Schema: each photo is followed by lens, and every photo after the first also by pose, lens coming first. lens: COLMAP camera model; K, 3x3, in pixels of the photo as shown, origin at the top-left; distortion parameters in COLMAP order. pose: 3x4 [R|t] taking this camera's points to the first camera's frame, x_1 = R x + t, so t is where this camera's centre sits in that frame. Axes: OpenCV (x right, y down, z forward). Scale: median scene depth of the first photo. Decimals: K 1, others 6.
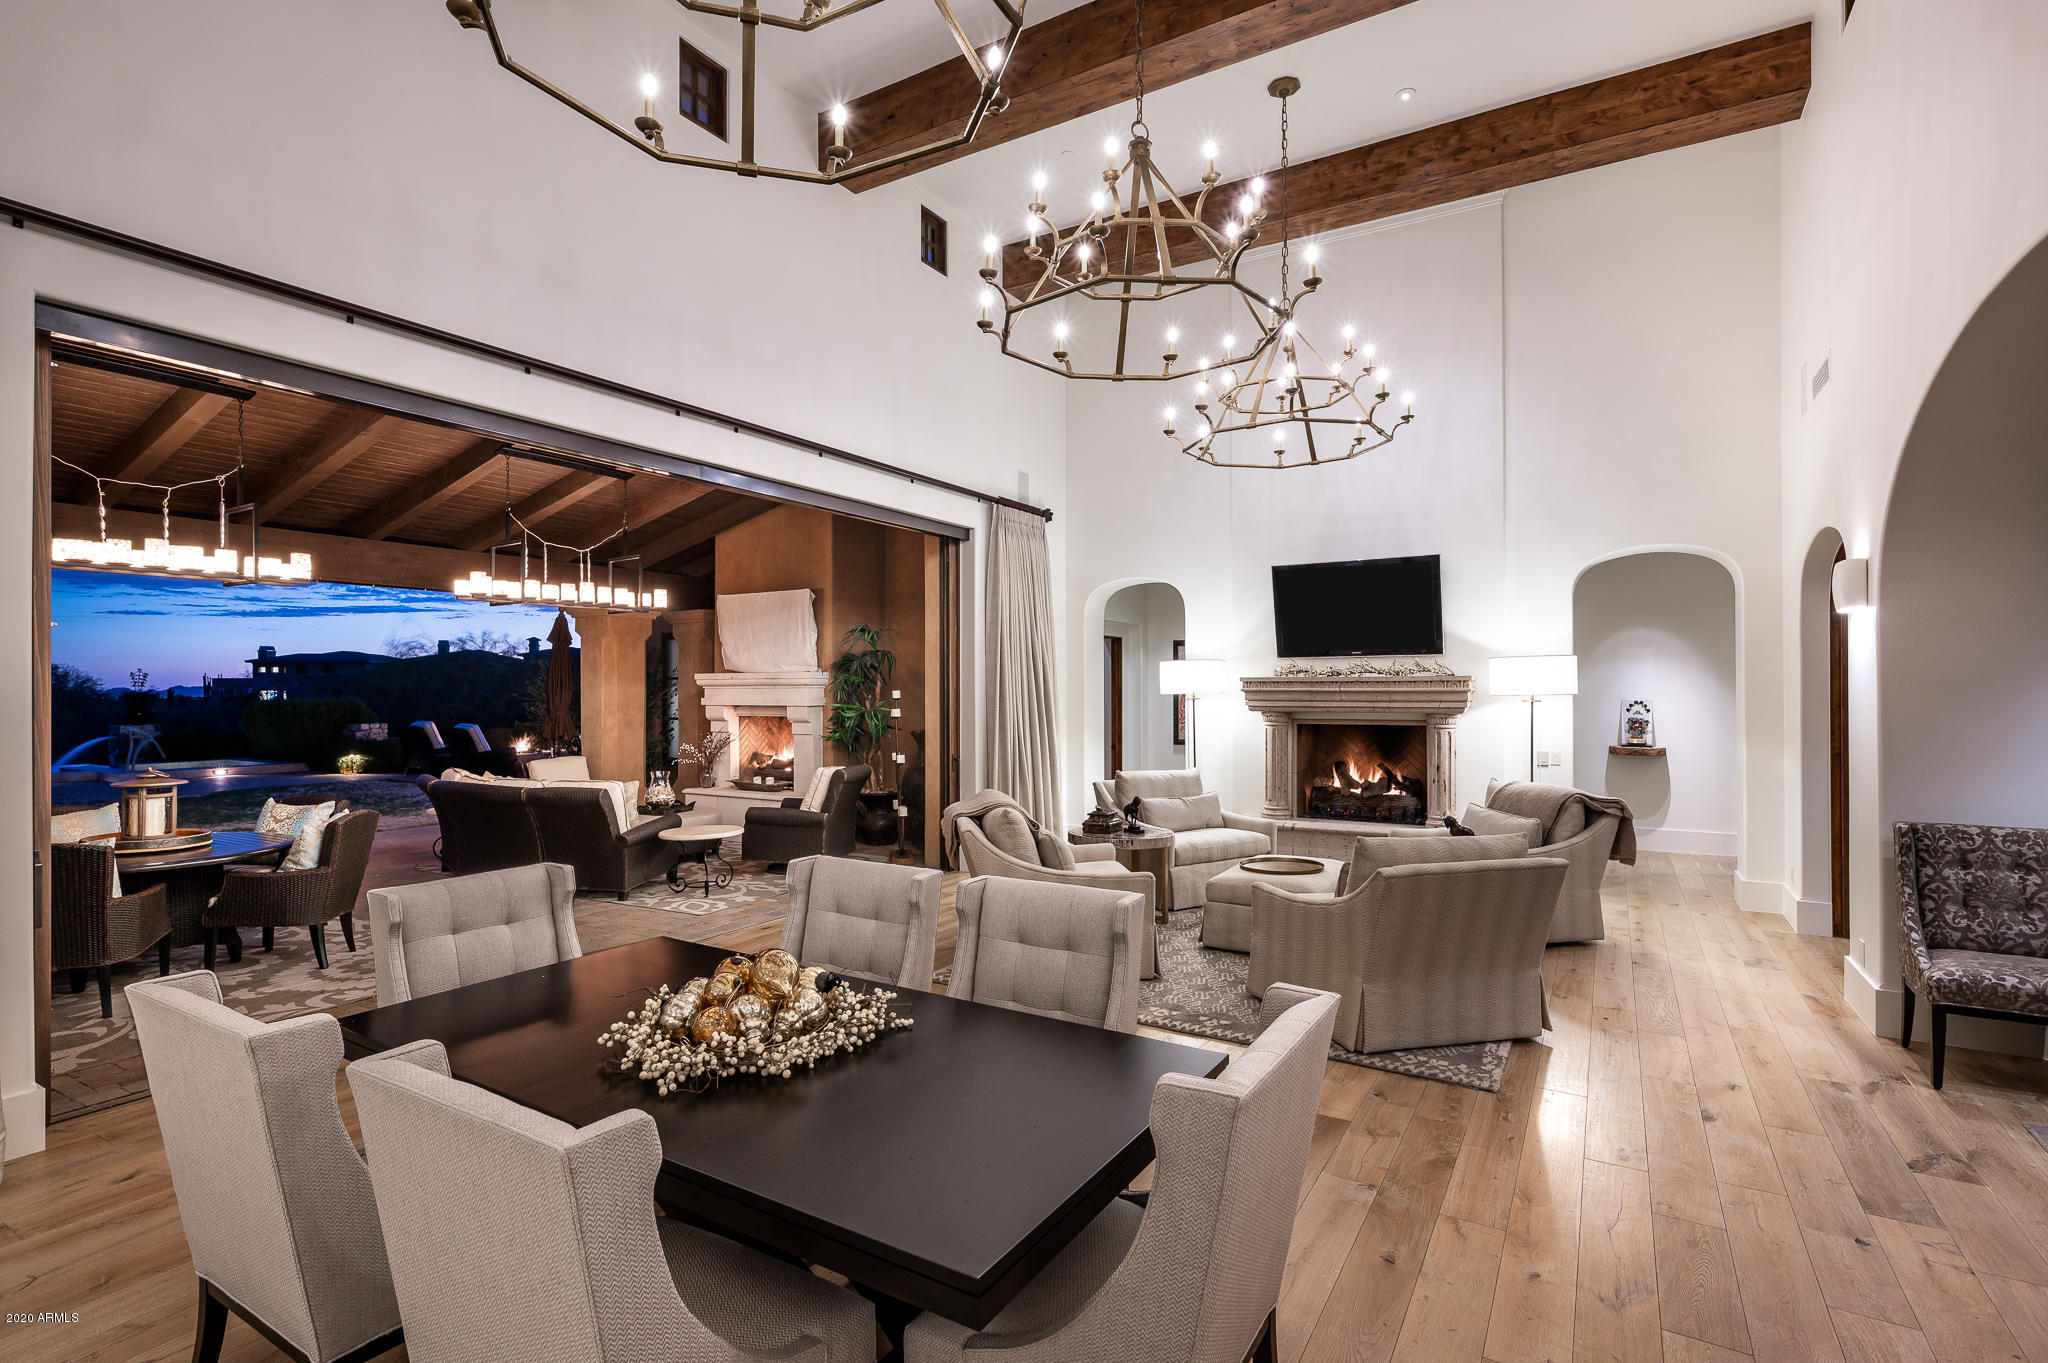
lens RADIAL K [[973.5, 0, 1024.0], [0, 973.5, 681.5], [0, 0, 1]] dist [-0.002208, 0.001018]
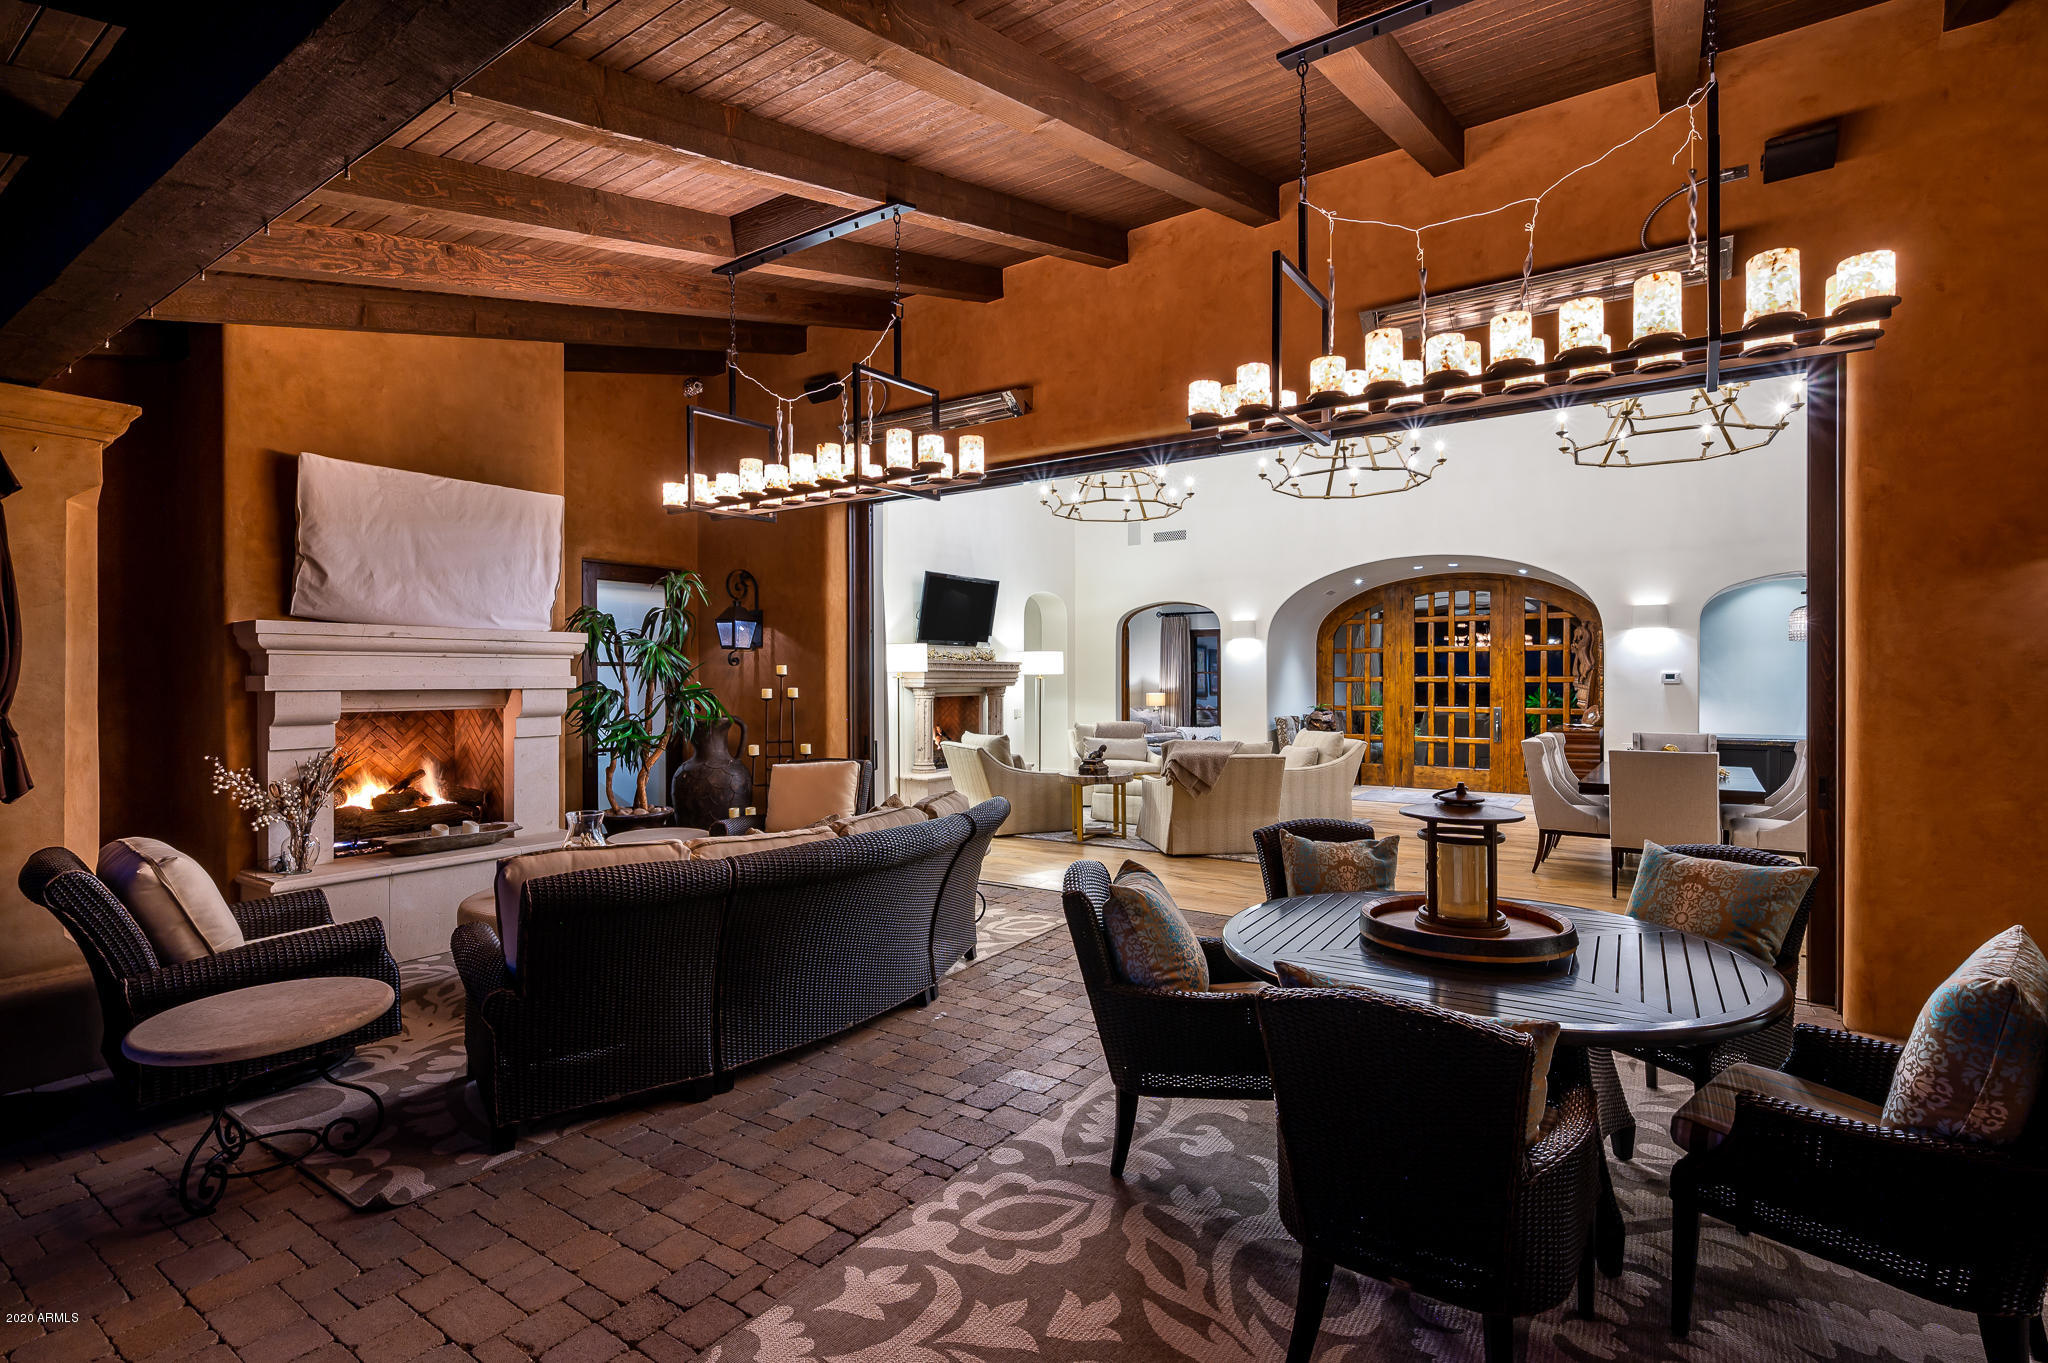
lens RADIAL K [[944.8, 0, 1024.0], [0, 944.8, 681.5], [0, 0, 1]] dist [-0.001598, -0.000125]
pose [[0.056765, 0.001912, 0.998386, -0.886746], [-0.005237, 0.999985, -0.001617, 0.022622], [-0.998374, -0.005137, 0.056774, 0.755456]]
